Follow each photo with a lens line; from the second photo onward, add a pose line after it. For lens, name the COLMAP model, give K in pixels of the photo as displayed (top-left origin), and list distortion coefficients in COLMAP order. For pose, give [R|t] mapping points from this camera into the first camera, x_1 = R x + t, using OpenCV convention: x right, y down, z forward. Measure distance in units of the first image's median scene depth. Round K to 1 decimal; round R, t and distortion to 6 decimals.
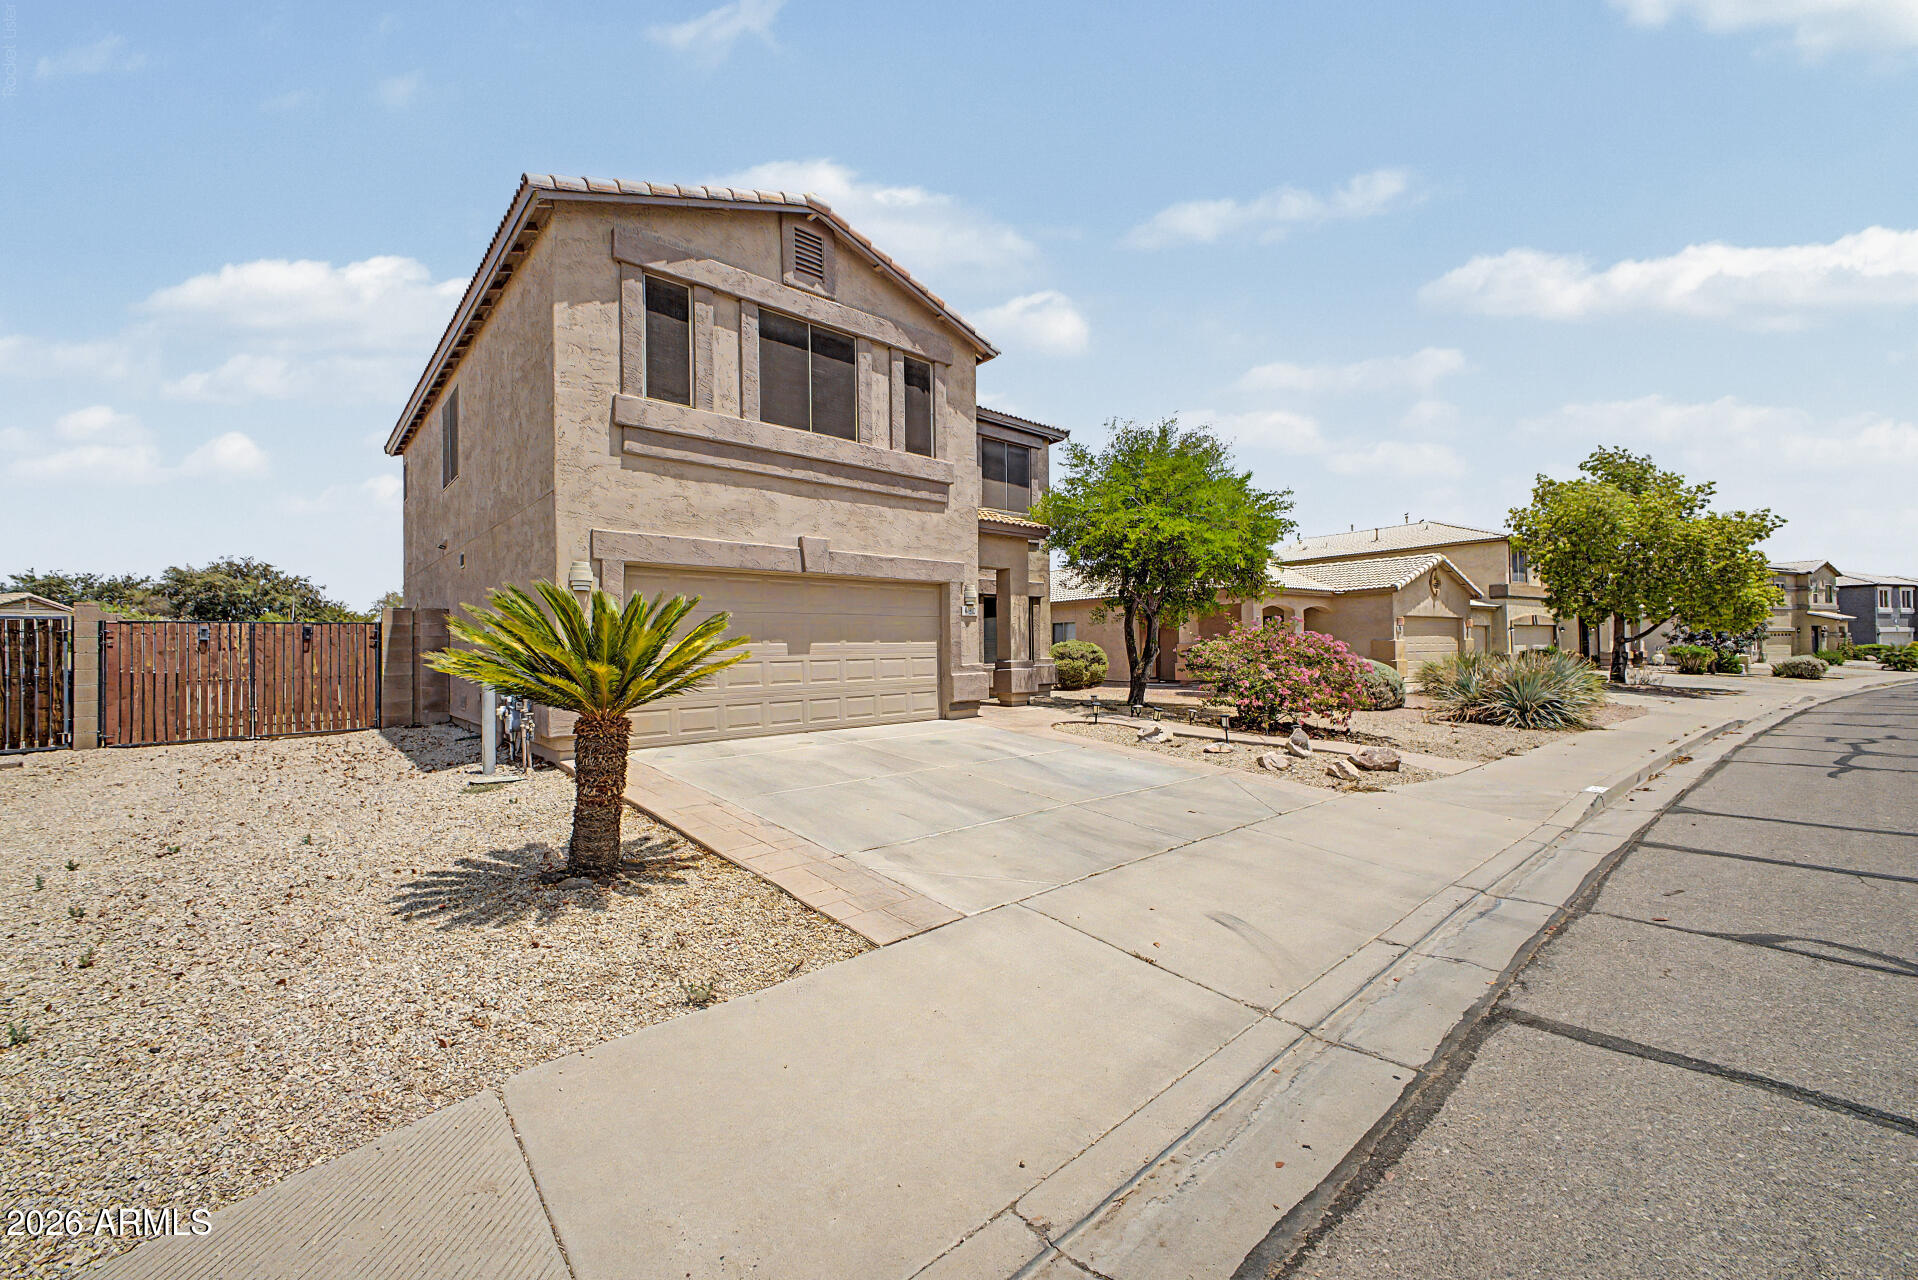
lens RADIAL K [[764.8, 0, 962.3], [0, 764.8, 631.2], [0, 0, 1]] dist [0.000852, -0.000061]
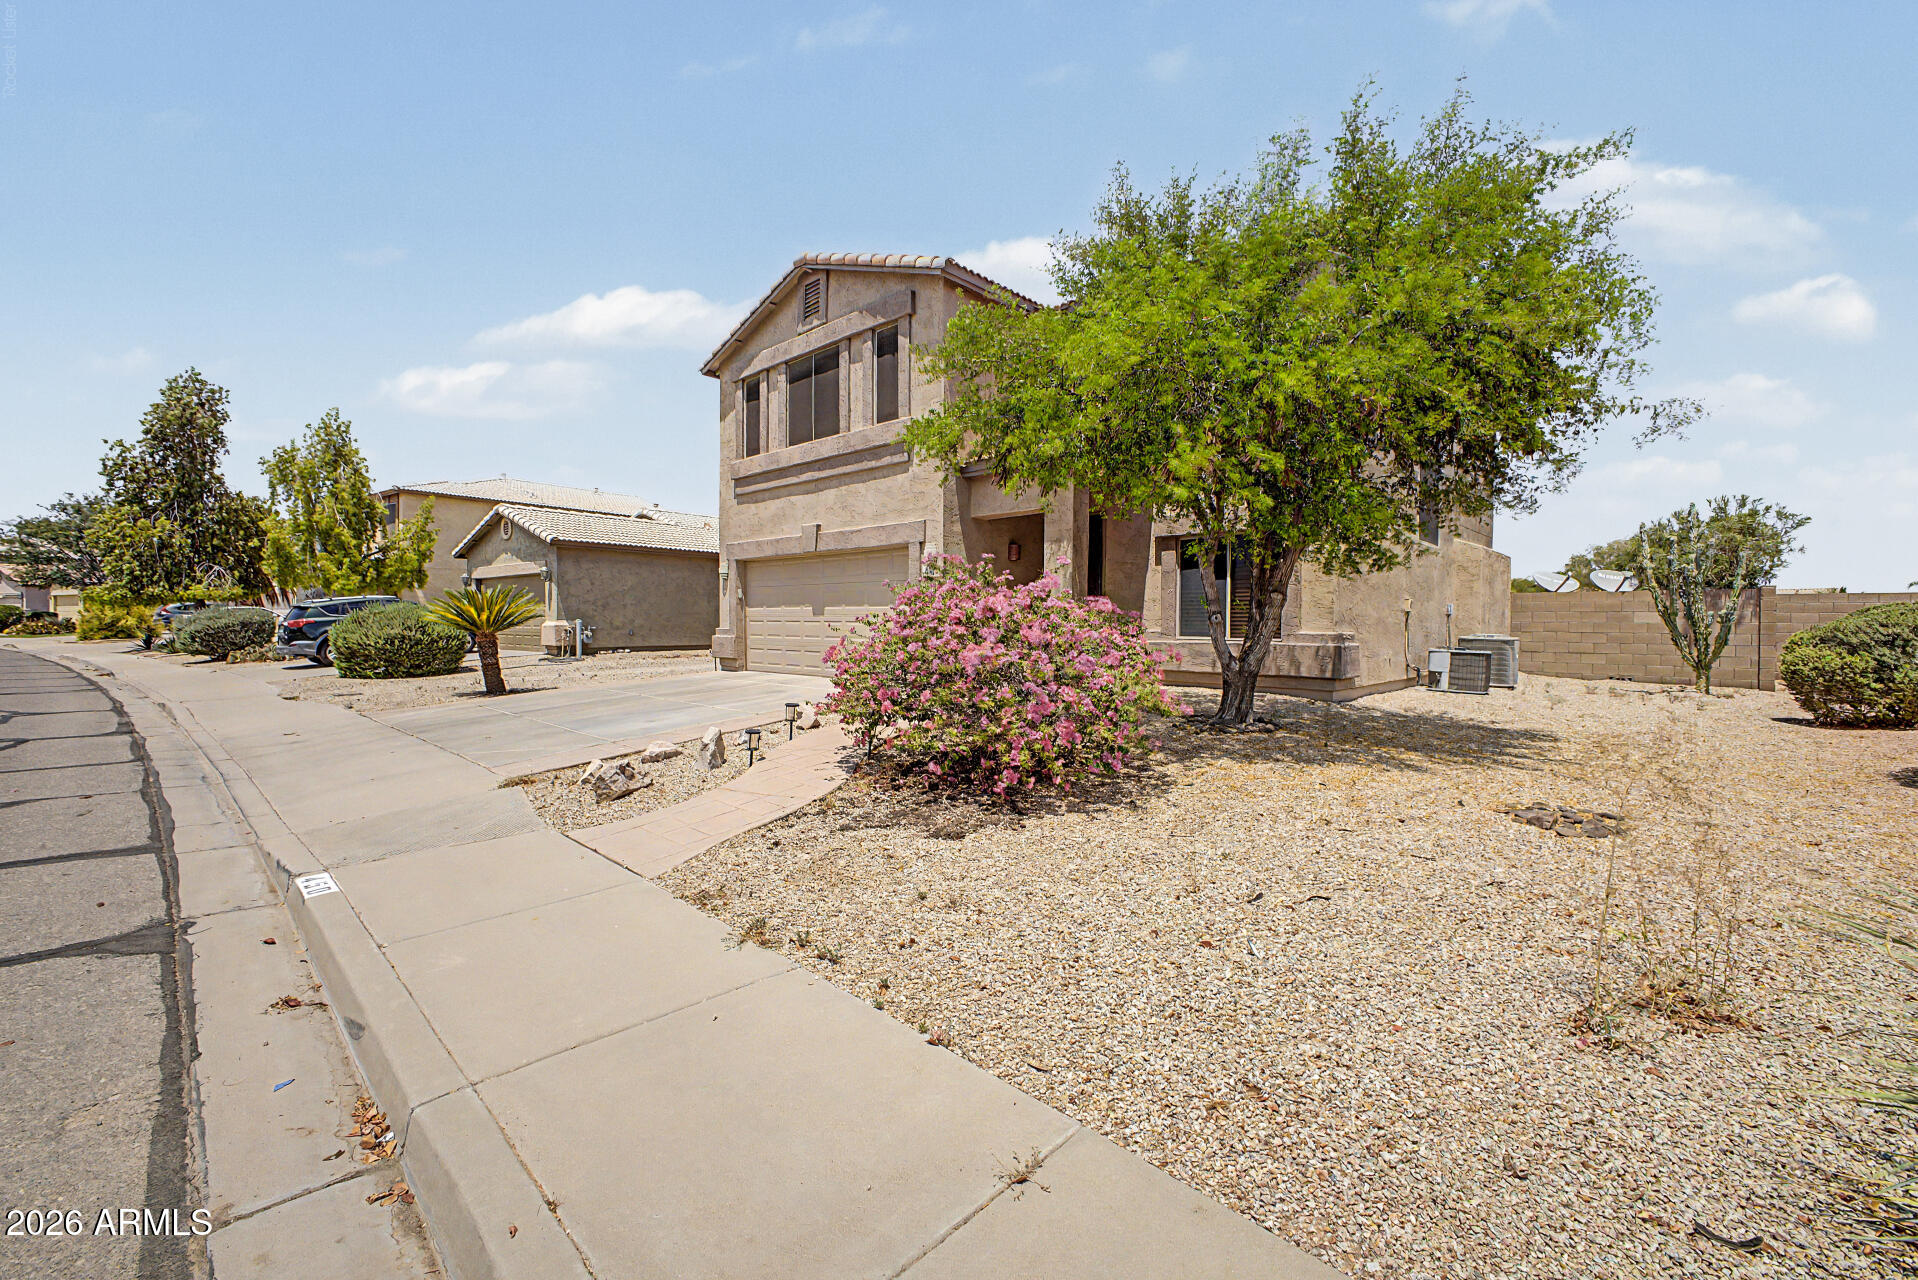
lens RADIAL K [[764.8, 0, 962.3], [0, 764.8, 631.2], [0, 0, 1]] dist [0.000852, -0.000061]
pose [[0.081851, 0.029767, -0.996200, 1.085512], [0.018326, 0.999340, 0.031366, 0.019915], [0.996476, -0.020823, 0.081252, 1.126153]]
